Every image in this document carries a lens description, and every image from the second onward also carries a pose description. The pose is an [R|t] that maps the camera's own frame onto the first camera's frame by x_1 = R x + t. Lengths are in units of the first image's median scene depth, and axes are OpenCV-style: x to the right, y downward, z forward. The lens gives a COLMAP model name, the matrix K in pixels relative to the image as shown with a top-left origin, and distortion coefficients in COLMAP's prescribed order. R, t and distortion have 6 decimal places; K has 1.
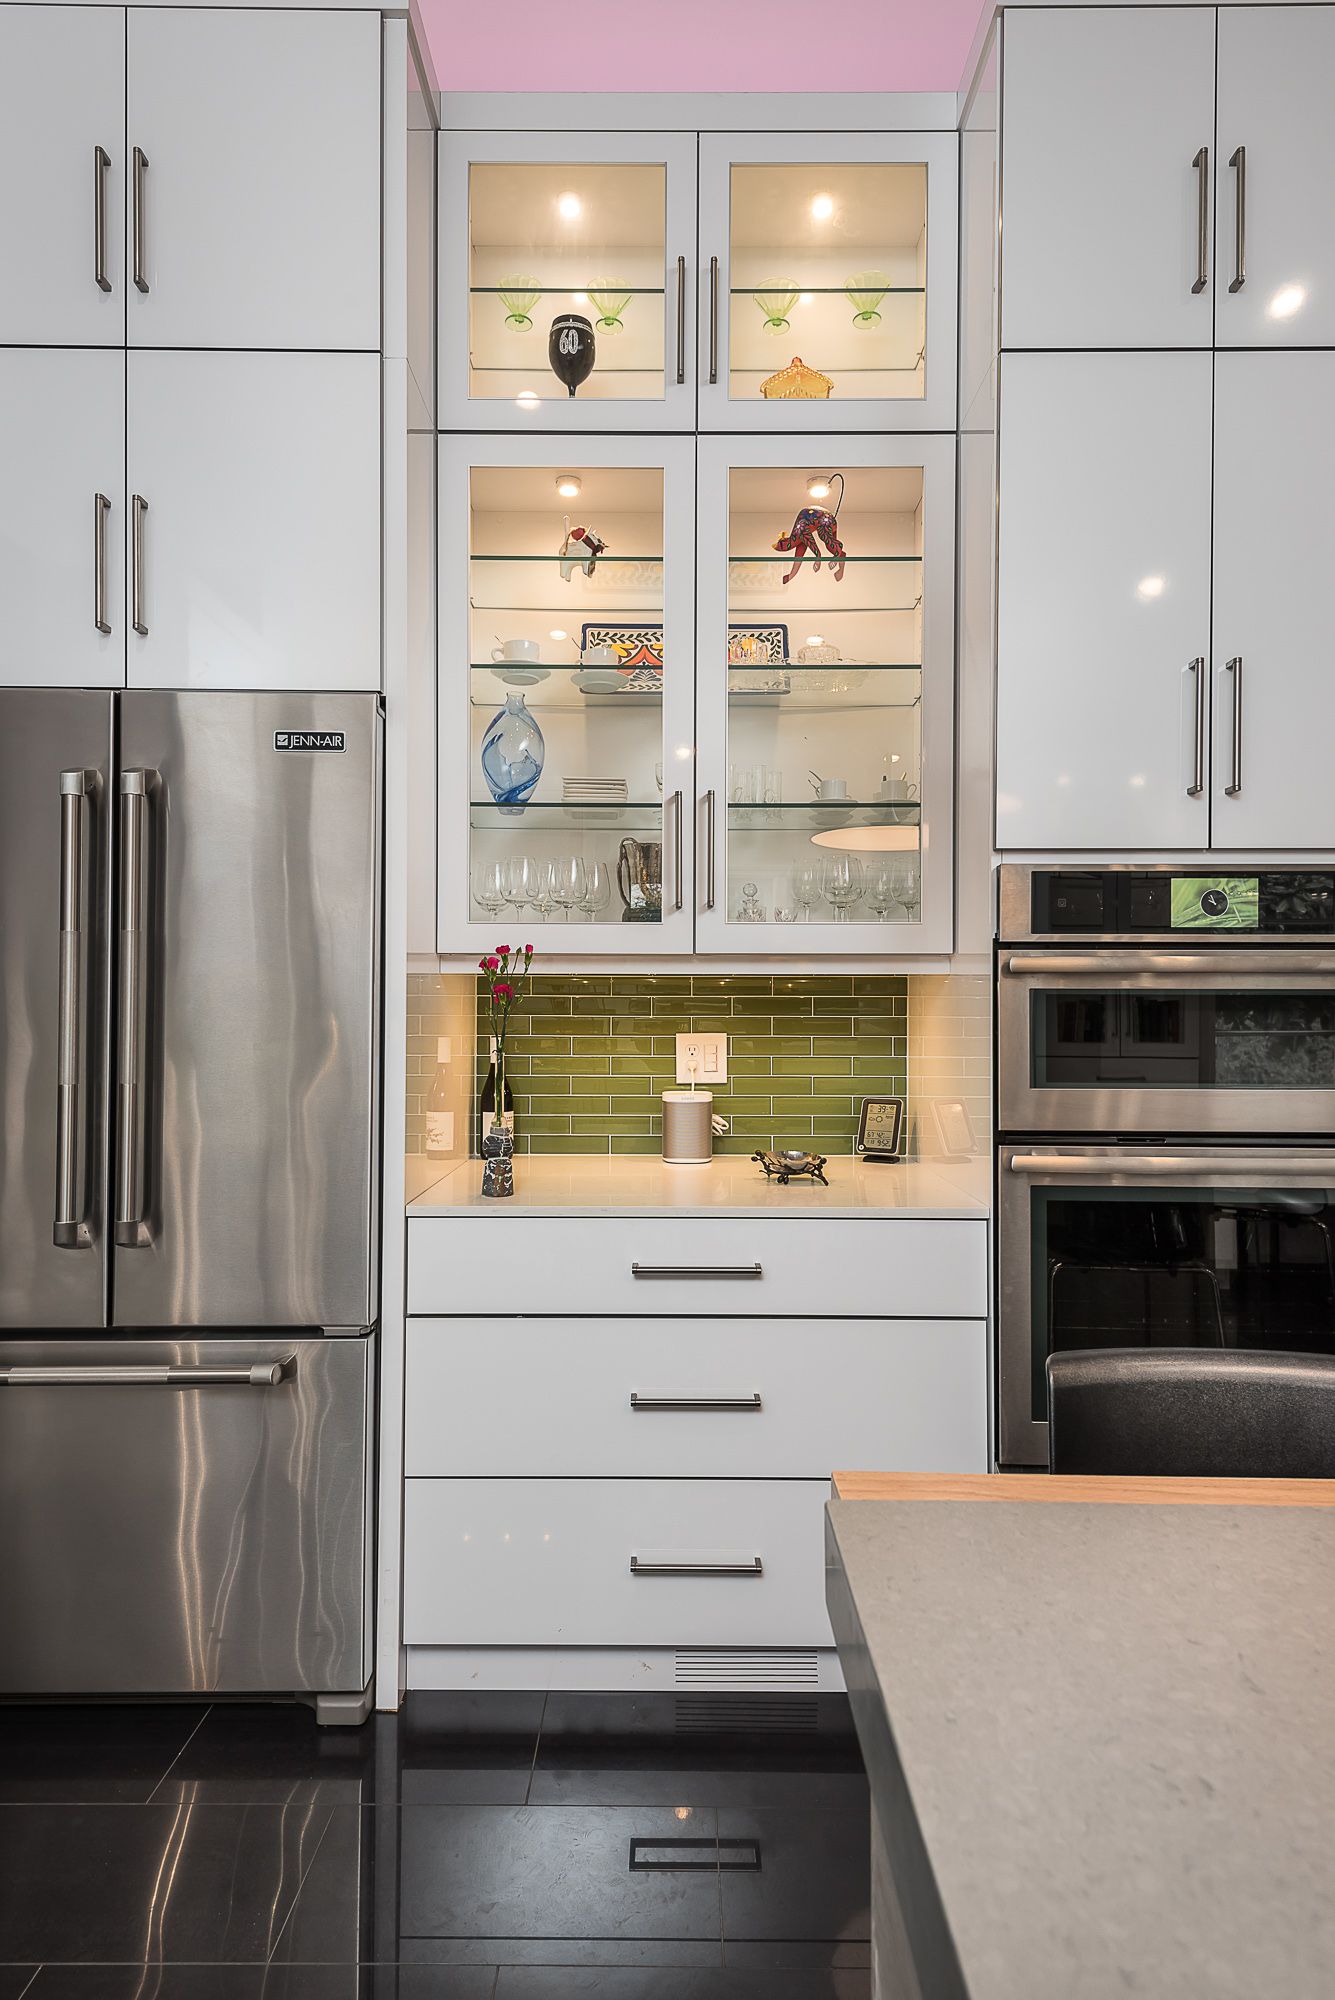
lens RADIAL K [[1222.2, 0, 647.4], [0, 1222.2, 1004.0], [0, 0, 1]] dist [0.015105, -0.000035]
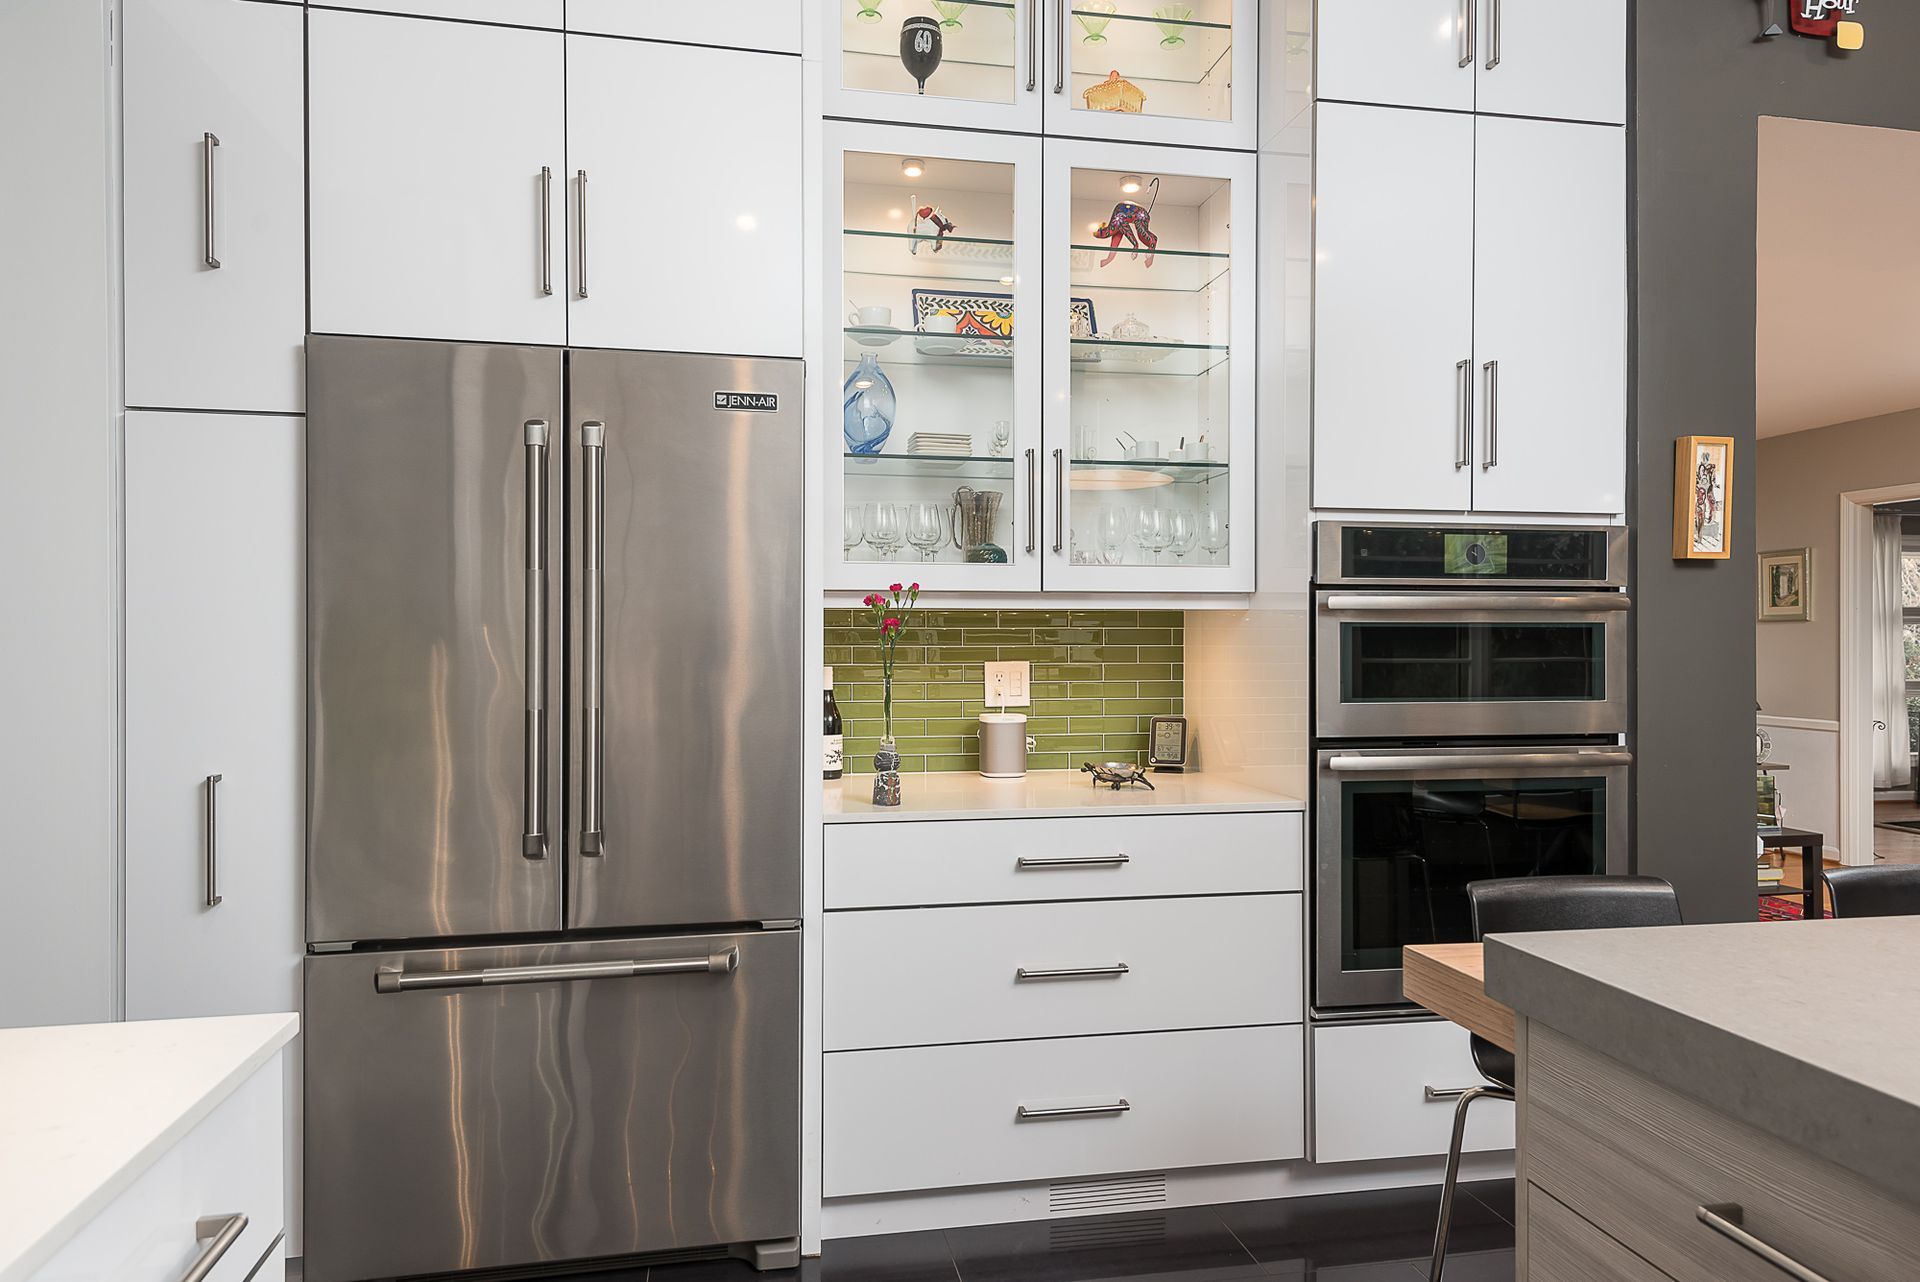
lens RADIAL K [[1293.2, 0, 973.4], [0, 1293.2, 651.6], [0, 0, 1]] dist [0.015636, -0.006261]
pose [[0.980355, -0.004534, 0.197189, -0.287141], [0.002018, 0.999914, 0.012957, -0.000341], [-0.197231, -0.012304, 0.980280, -0.193268]]
